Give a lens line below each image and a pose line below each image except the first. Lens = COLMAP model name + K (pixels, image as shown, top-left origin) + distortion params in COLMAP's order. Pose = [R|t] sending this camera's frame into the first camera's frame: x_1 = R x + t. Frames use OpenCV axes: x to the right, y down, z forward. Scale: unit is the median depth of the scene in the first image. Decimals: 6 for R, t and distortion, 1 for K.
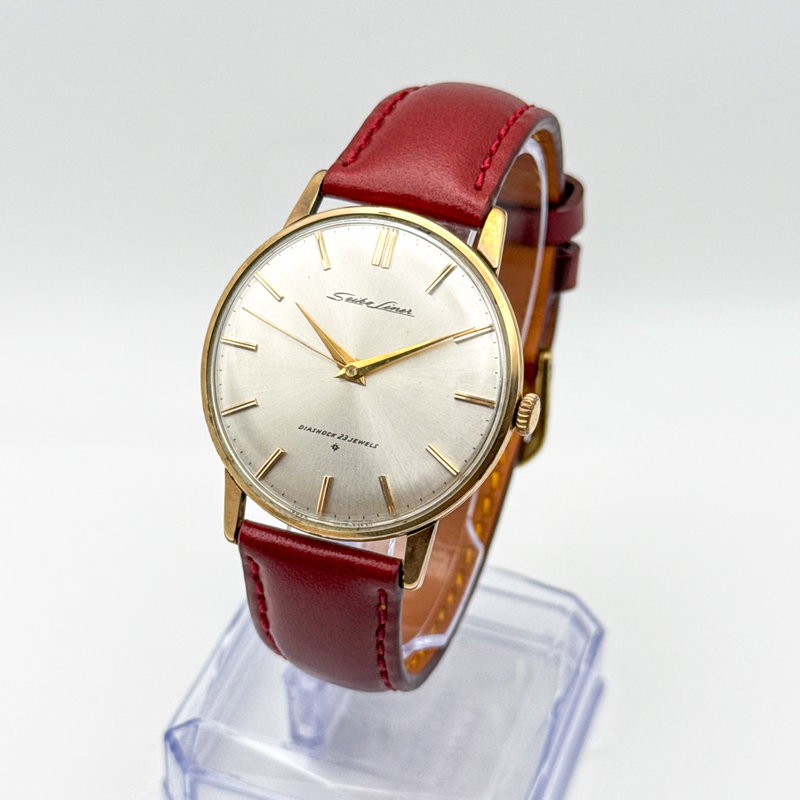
lens RADIAL K [[1874.5, 0, 400.0], [0, 1874.5, 400.0], [0, 0, 1]] dist [0.040537, 0.611244]
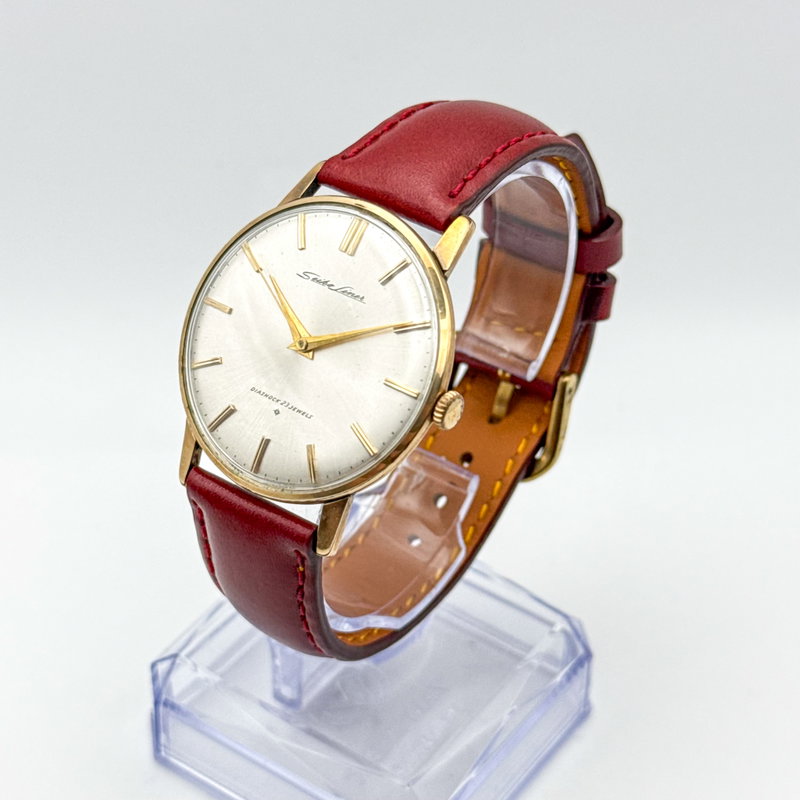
lens RADIAL K [[1874.5, 0, 400.0], [0, 1874.5, 400.0], [0, 0, 1]] dist [0.040537, 0.611244]
pose [[0.965036, 0.166561, -0.202393, 0.246759], [-0.171738, 0.985109, -0.008164, 0.014746], [0.198019, 0.042637, 0.979270, -0.040558]]
